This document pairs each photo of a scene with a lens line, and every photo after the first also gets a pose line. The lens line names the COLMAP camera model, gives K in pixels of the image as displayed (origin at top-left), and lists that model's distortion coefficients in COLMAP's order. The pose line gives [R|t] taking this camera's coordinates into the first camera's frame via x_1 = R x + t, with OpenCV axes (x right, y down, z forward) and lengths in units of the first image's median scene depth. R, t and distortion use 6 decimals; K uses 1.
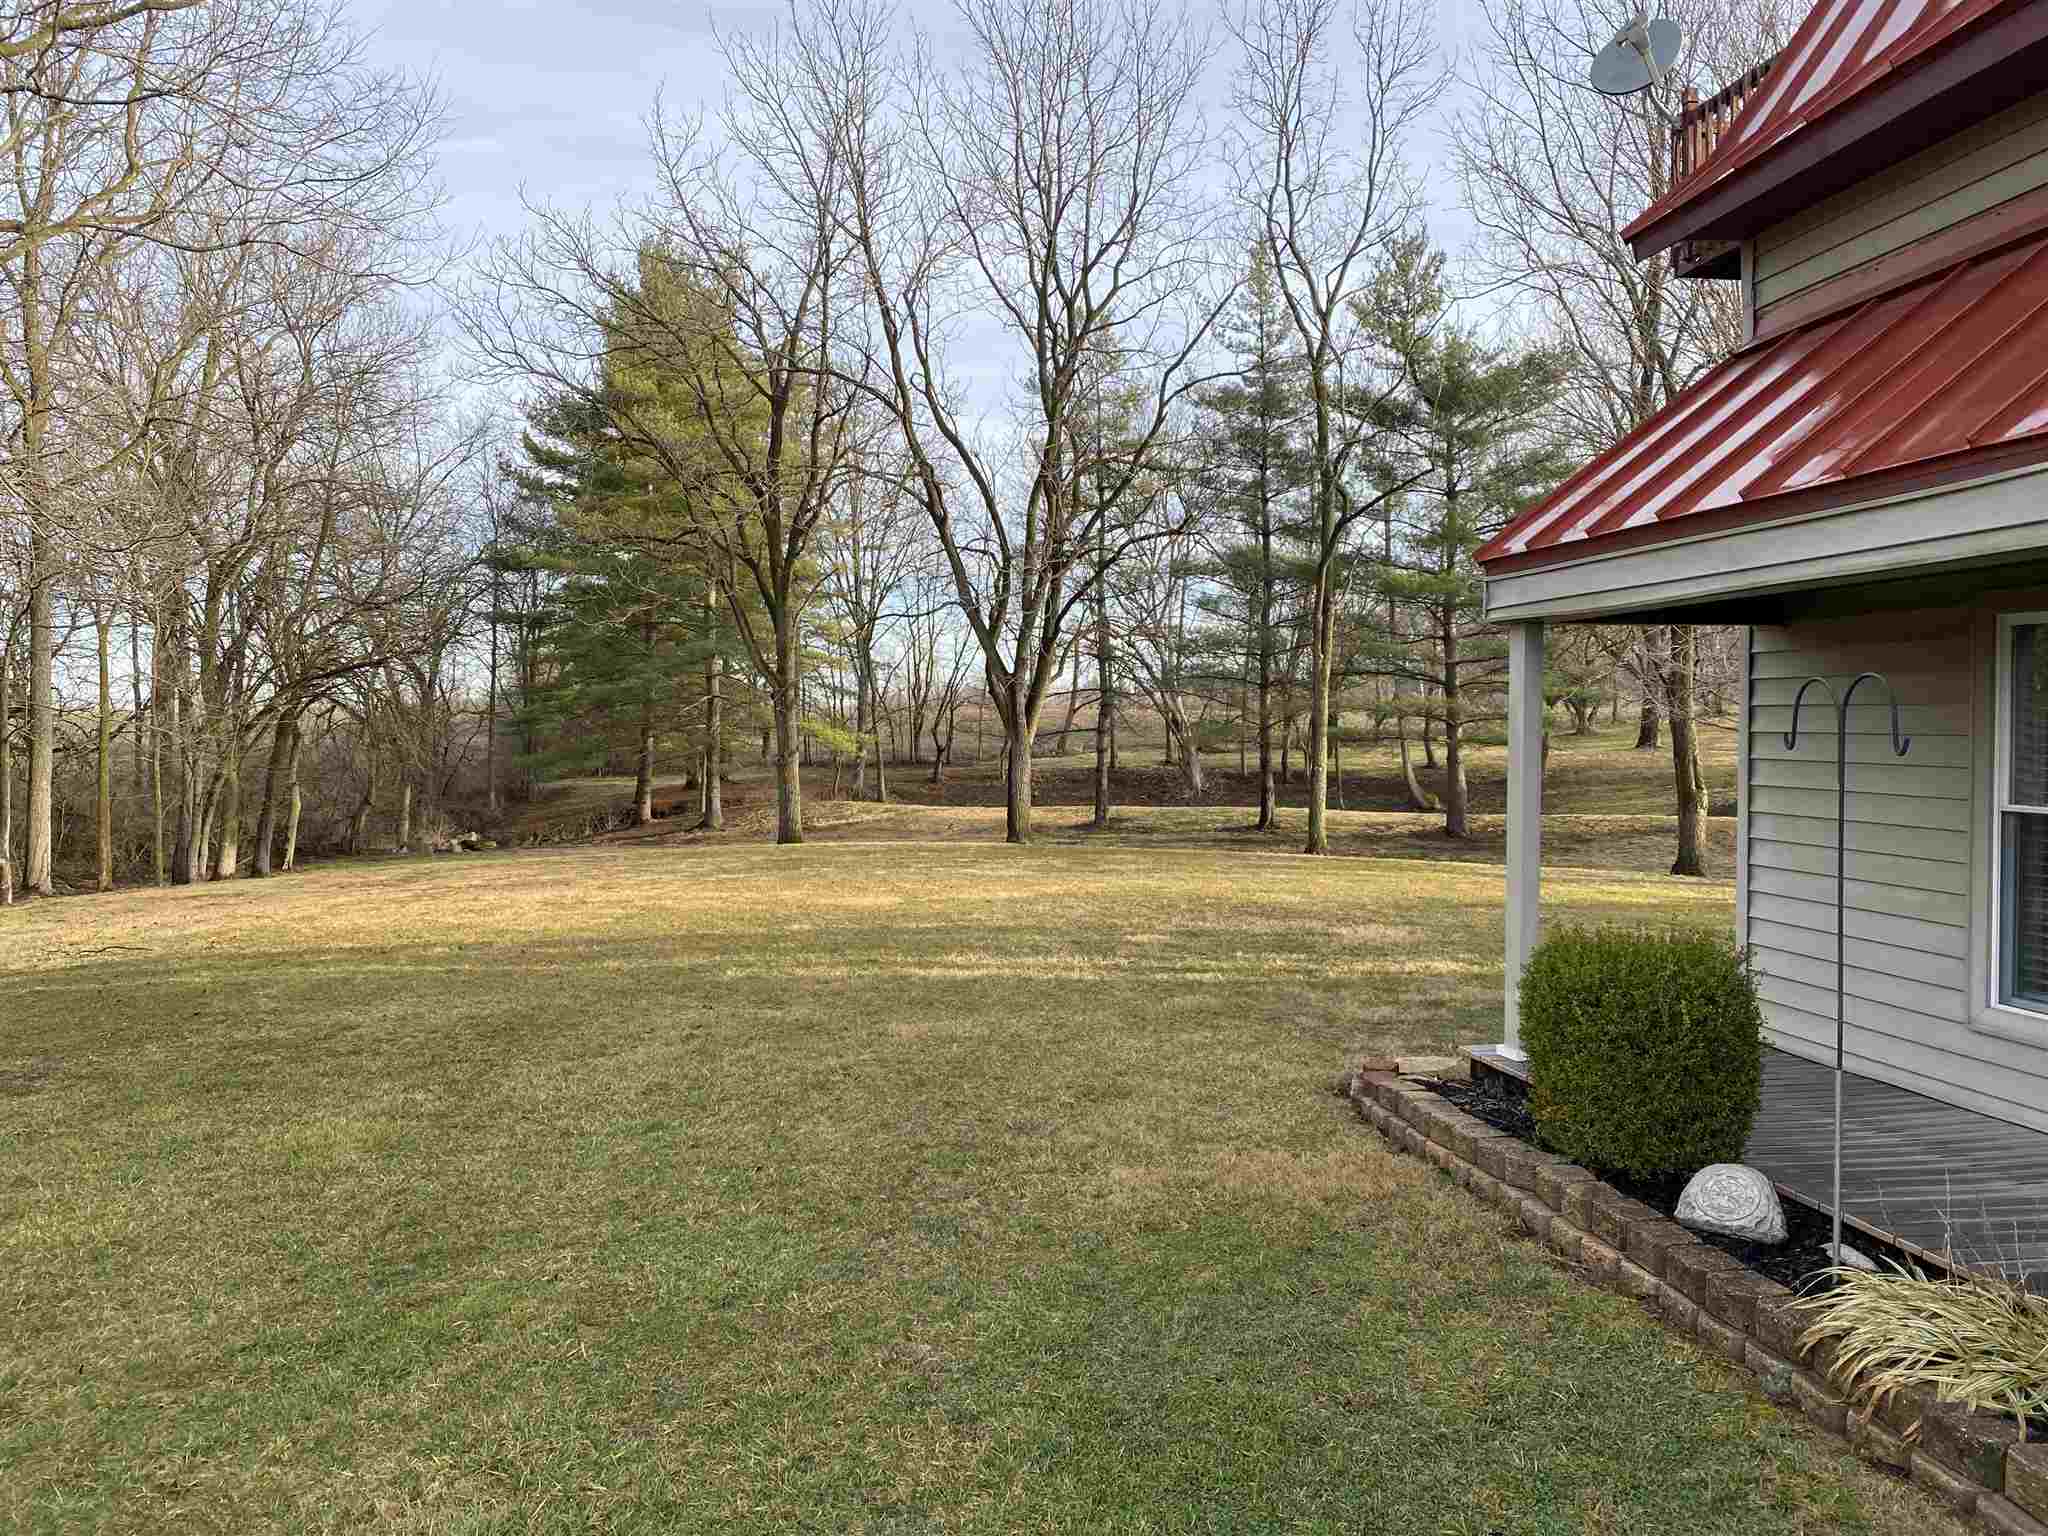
lens RADIAL K [[1549.0, 0, 1026.9], [0, 1549.0, 760.1], [0, 0, 1]] dist [0.001982, 0.003256]
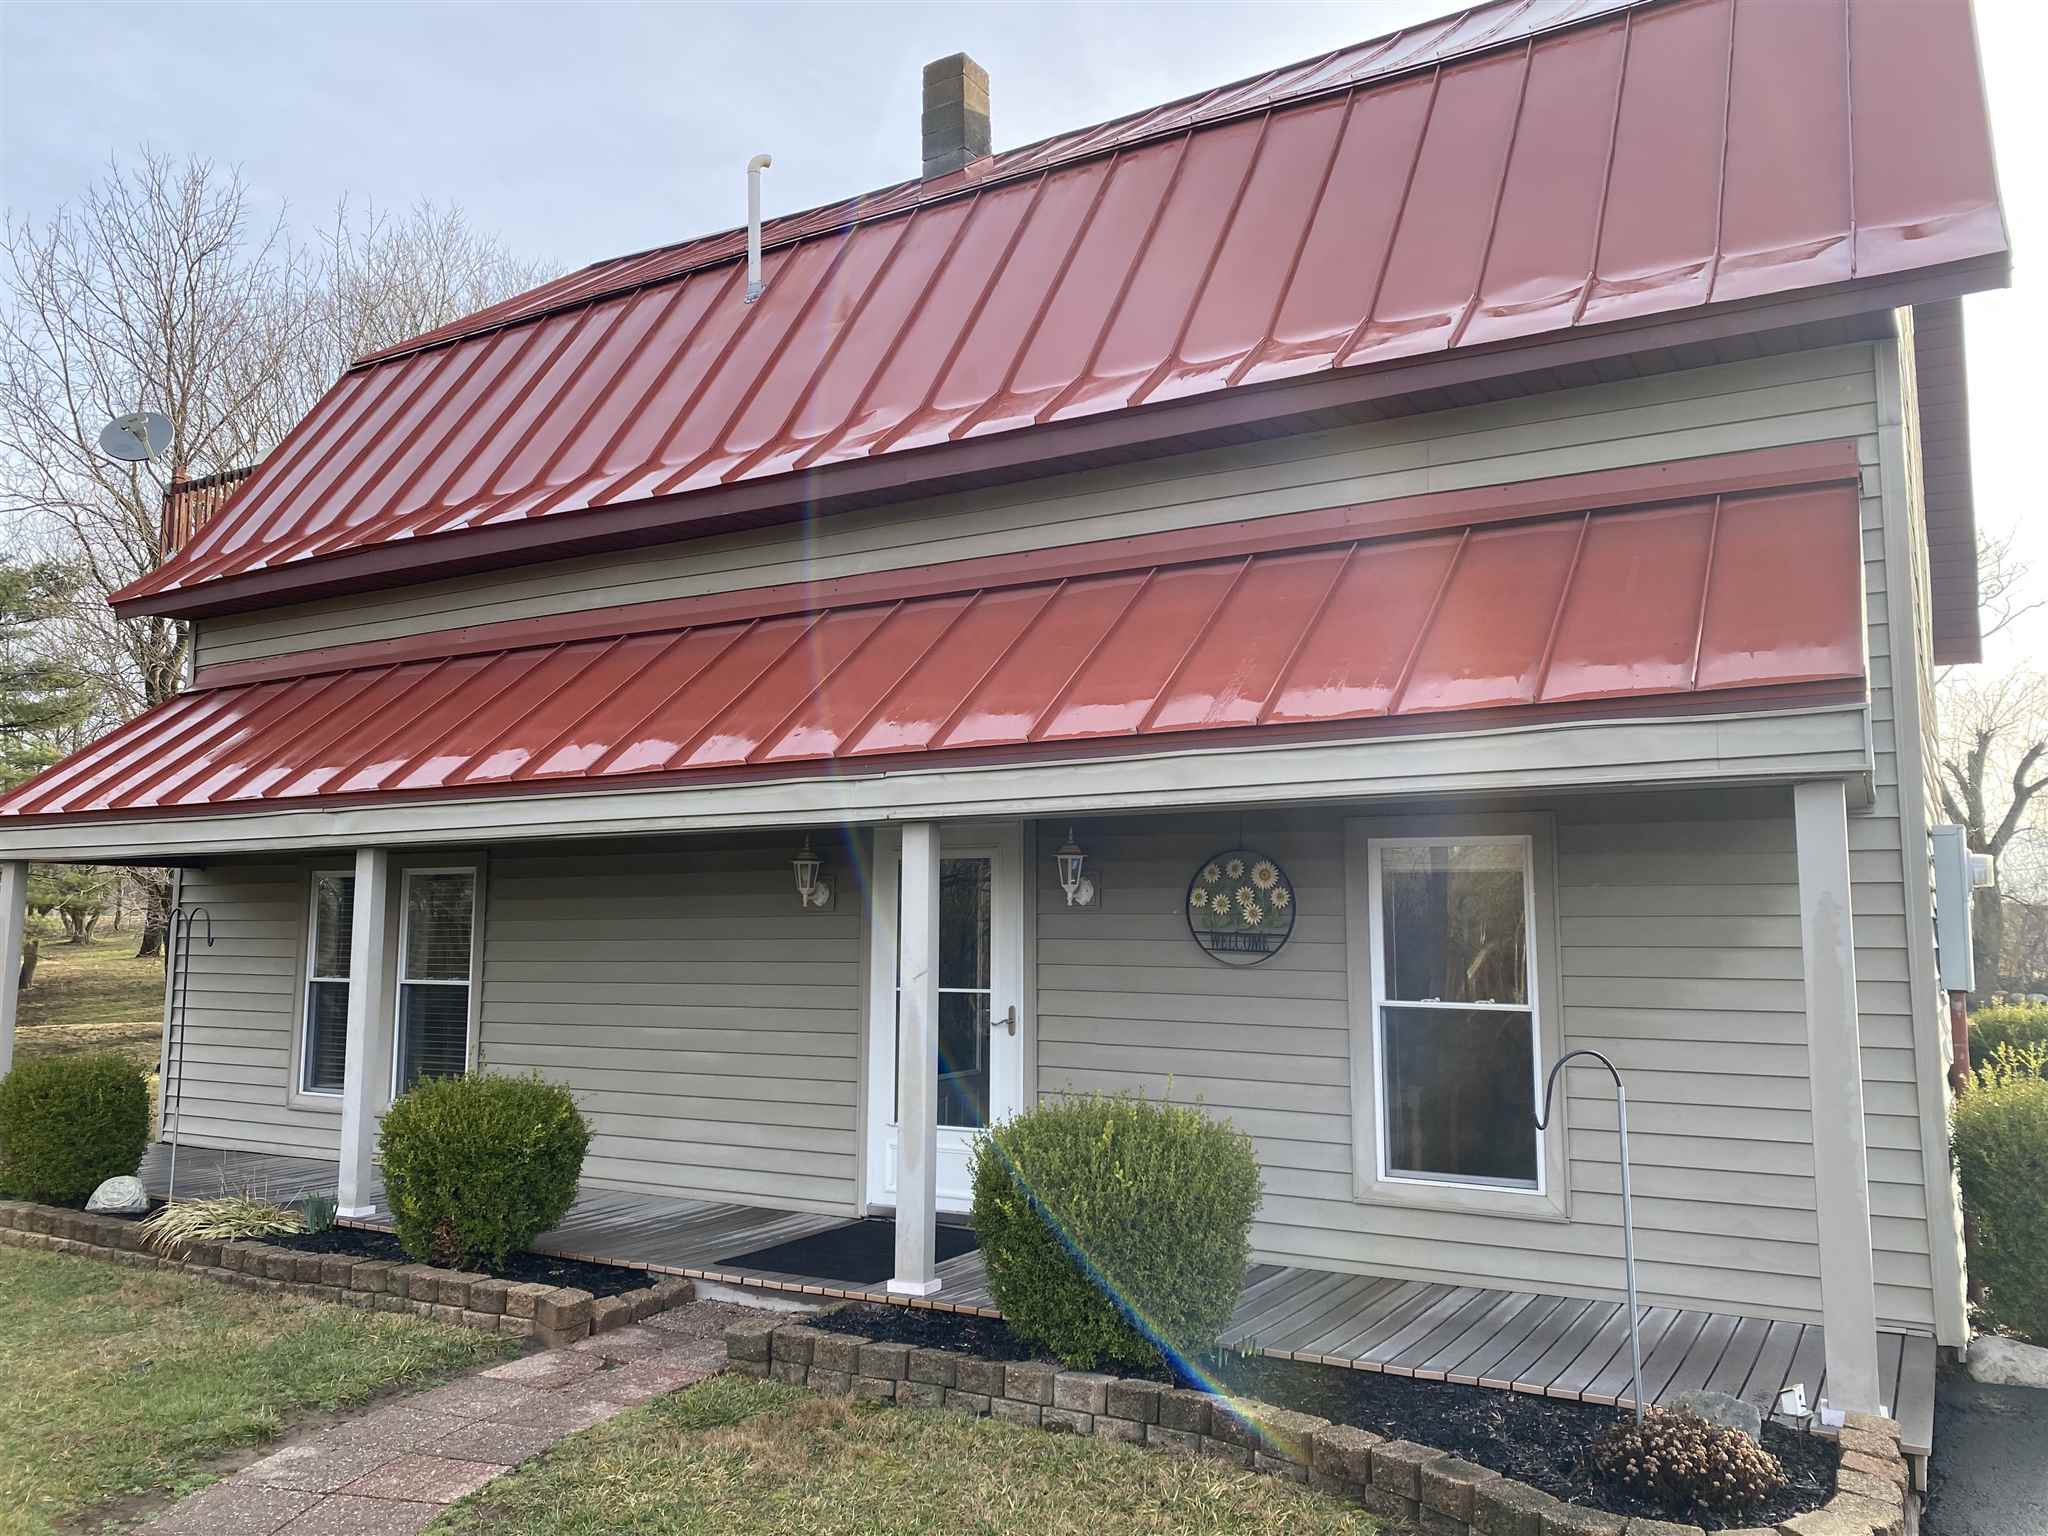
lens RADIAL K [[1549.0, 0, 1032.3], [0, 1549.0, 767.3], [0, 0, 1]] dist [0.001982, 0.003256]
pose [[0.628960, 0.089056, 0.772320, -0.234534], [0.012314, 0.992152, -0.124432, 0.019244], [-0.777340, 0.087773, 0.622927, -0.735598]]
